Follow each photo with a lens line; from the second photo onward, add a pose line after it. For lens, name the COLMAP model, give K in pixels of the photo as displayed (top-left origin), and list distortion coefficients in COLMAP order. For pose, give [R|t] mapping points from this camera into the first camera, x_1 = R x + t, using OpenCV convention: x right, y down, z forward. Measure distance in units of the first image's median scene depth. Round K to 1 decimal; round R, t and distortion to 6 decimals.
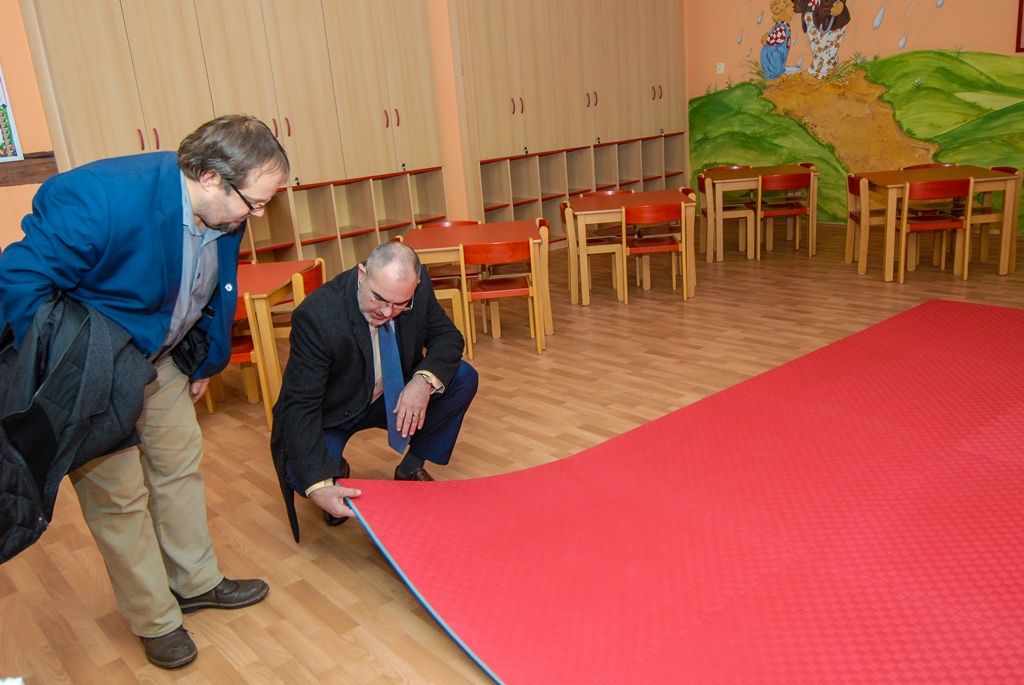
lens RADIAL K [[859.5, 0, 507.0], [0, 859.5, 346.0], [0, 0, 1]] dist [0.053261, -0.027744]
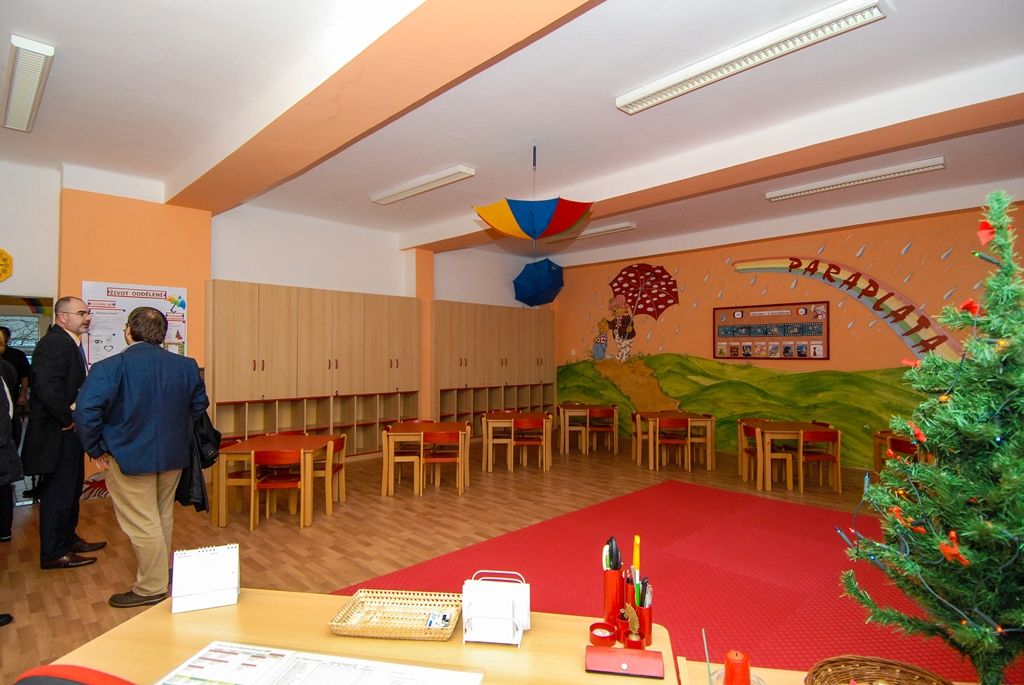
lens RADIAL K [[545.6, 0, 515.8], [0, 545.6, 347.1], [0, 0, 1]] dist [0.045593, 0.000100]
pose [[0.992972, 0.083128, 0.084240, 0.026780], [-0.054830, 0.953917, -0.295020, 0.037116], [-0.104882, 0.288328, 0.951770, -0.168328]]
